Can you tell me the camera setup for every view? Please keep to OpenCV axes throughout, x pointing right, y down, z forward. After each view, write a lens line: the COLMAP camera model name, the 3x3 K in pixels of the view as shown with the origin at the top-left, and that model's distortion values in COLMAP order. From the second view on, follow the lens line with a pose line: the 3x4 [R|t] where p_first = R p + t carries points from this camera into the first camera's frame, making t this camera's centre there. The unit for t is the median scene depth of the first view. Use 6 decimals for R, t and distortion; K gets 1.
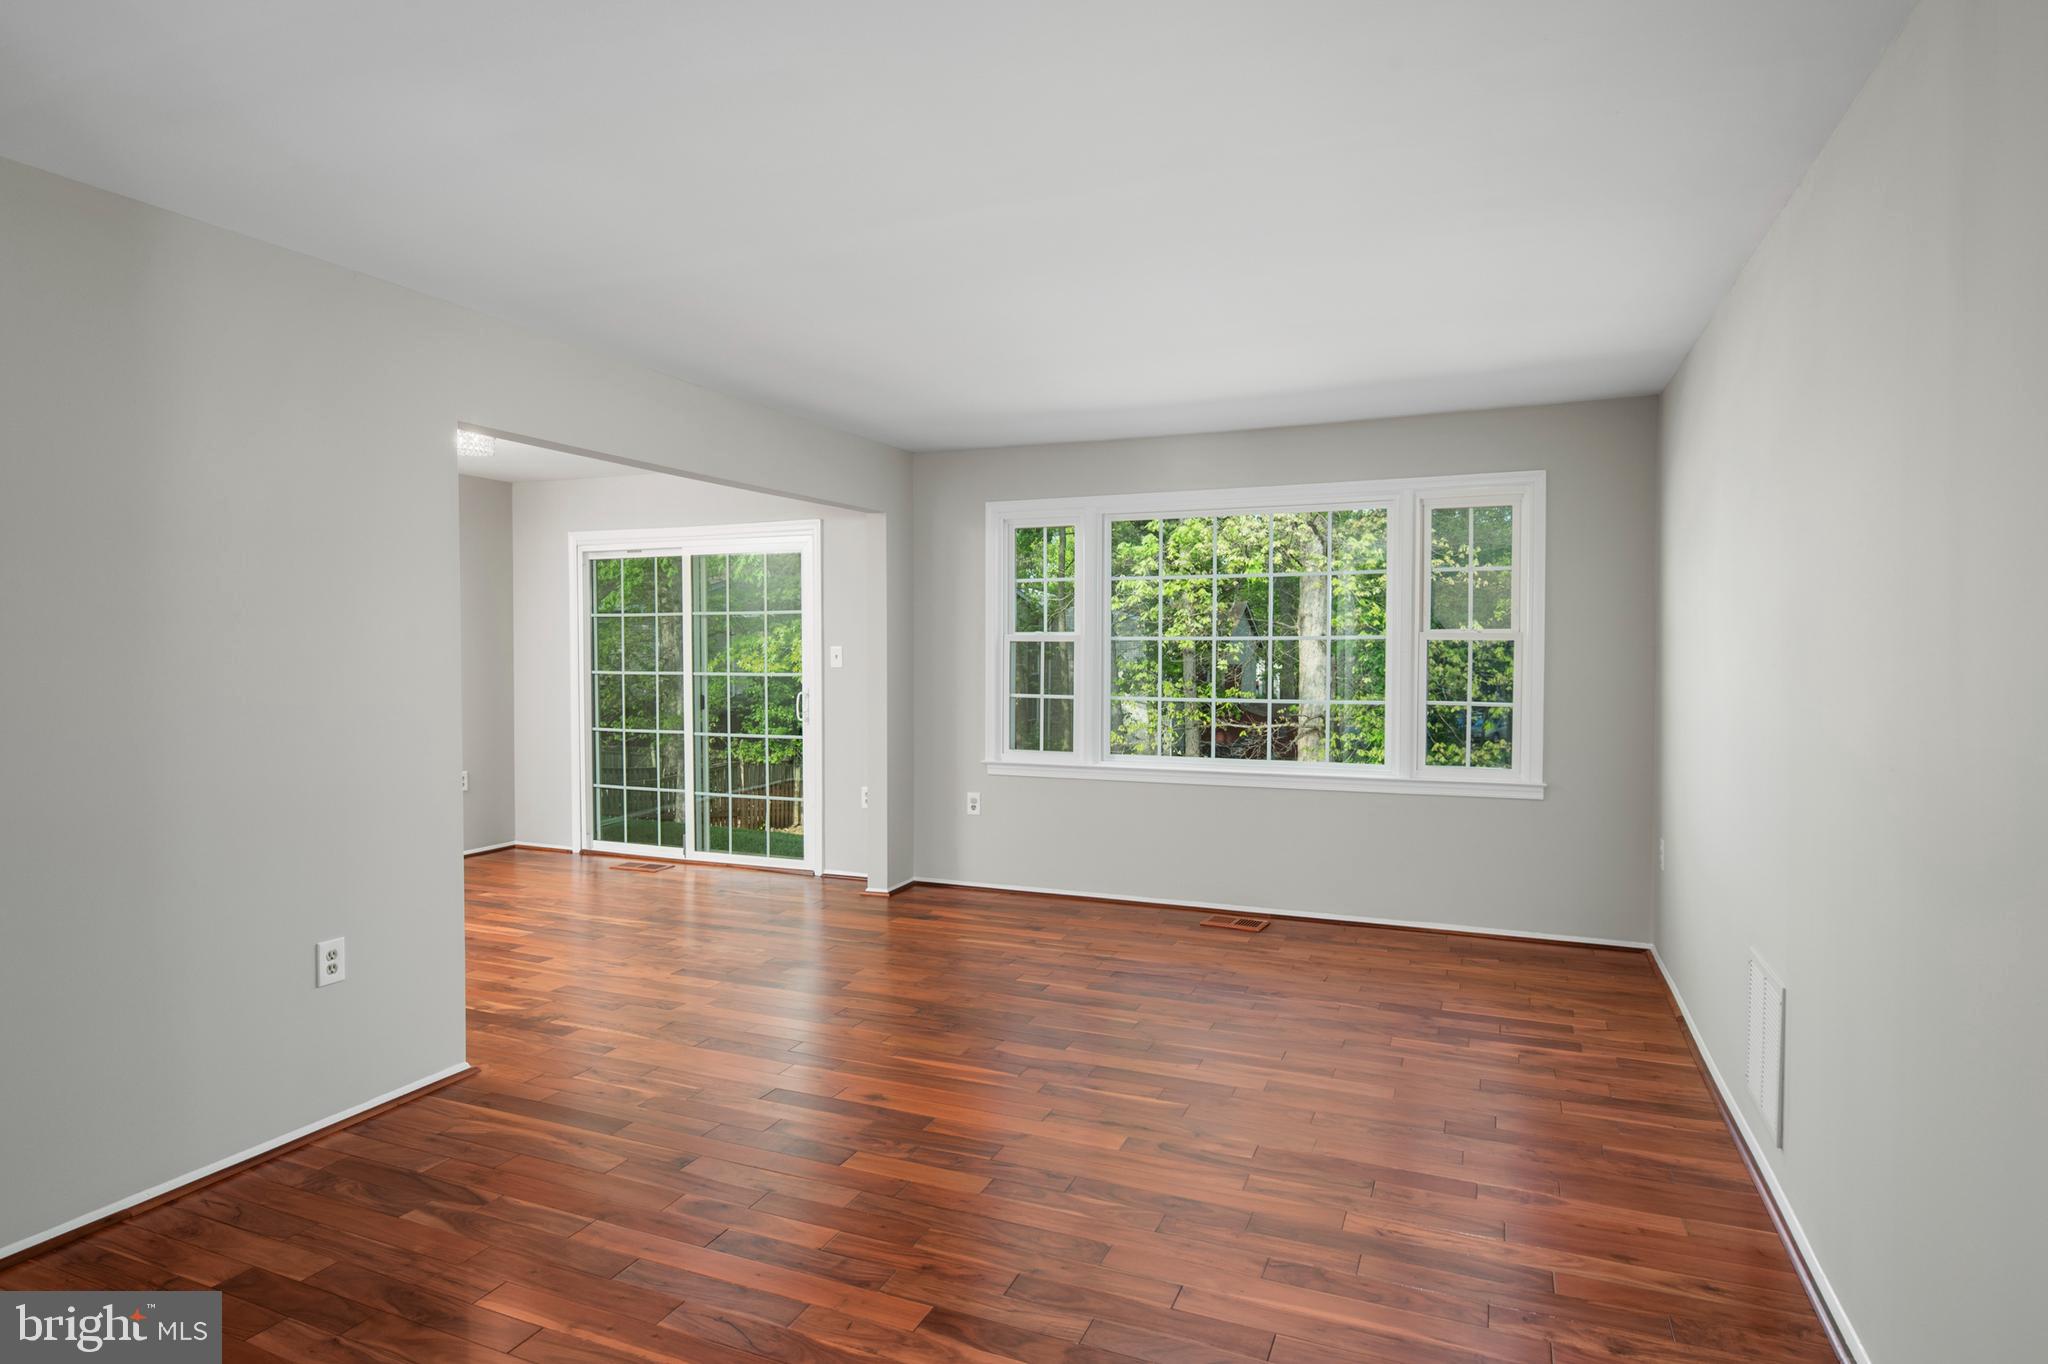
lens RADIAL K [[1115.8, 0, 1014.8], [0, 1115.8, 671.3], [0, 0, 1]] dist [0.002278, -0.008197]
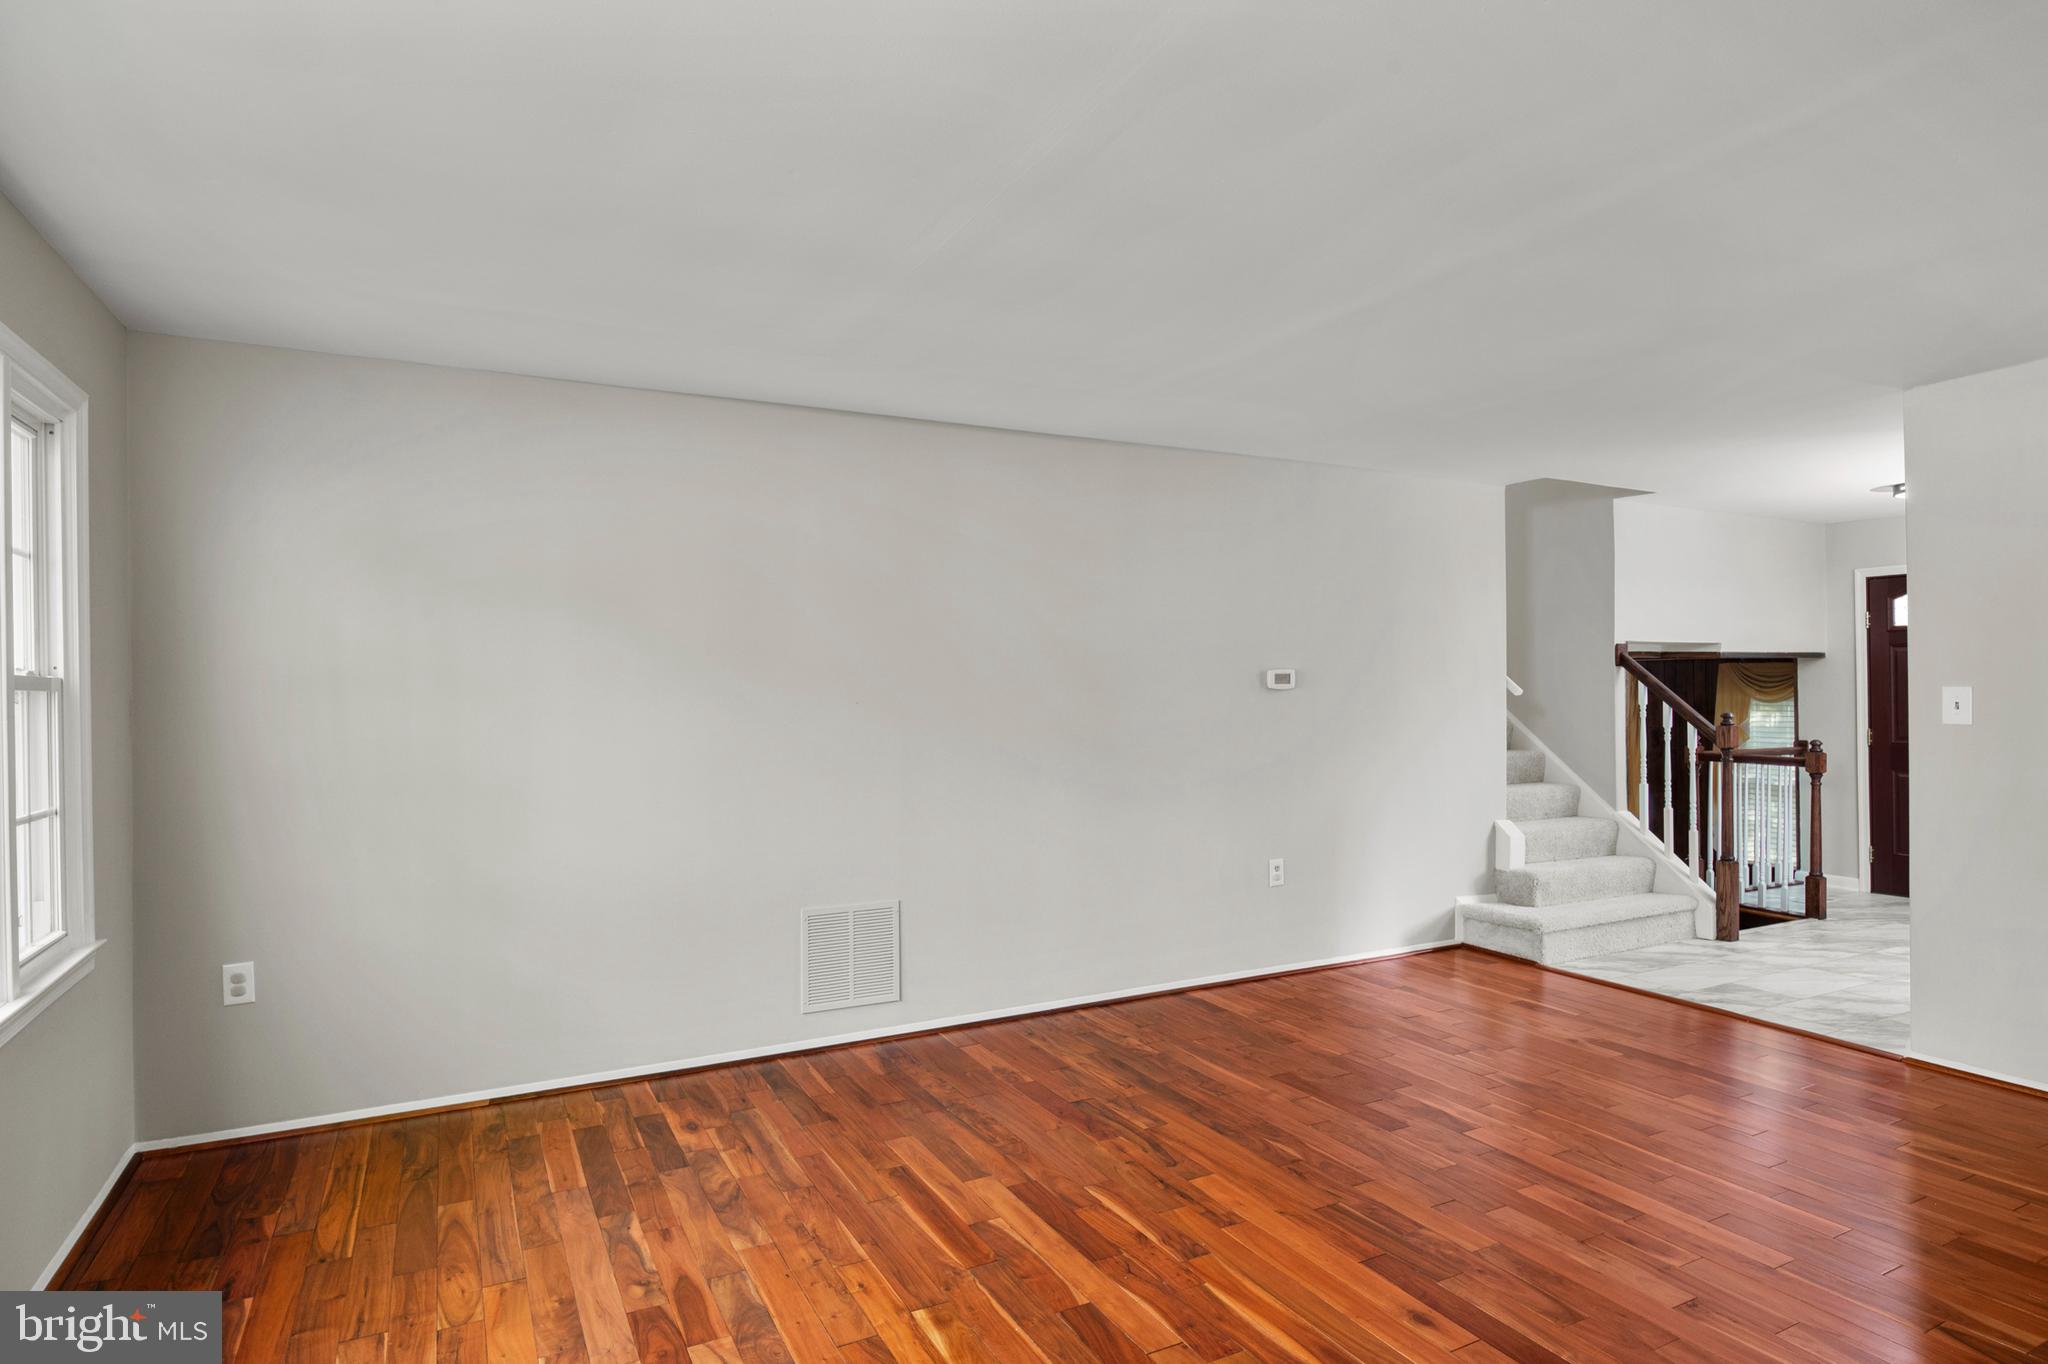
lens RADIAL K [[1115.8, 0, 1015.7], [0, 1115.8, 685.9], [0, 0, 1]] dist [0.002278, -0.008197]
pose [[-0.767081, 0.008763, 0.641490, -0.290888], [0.026072, 0.999506, 0.017523, -0.031782], [-0.641020, 0.030167, -0.766931, 1.269505]]
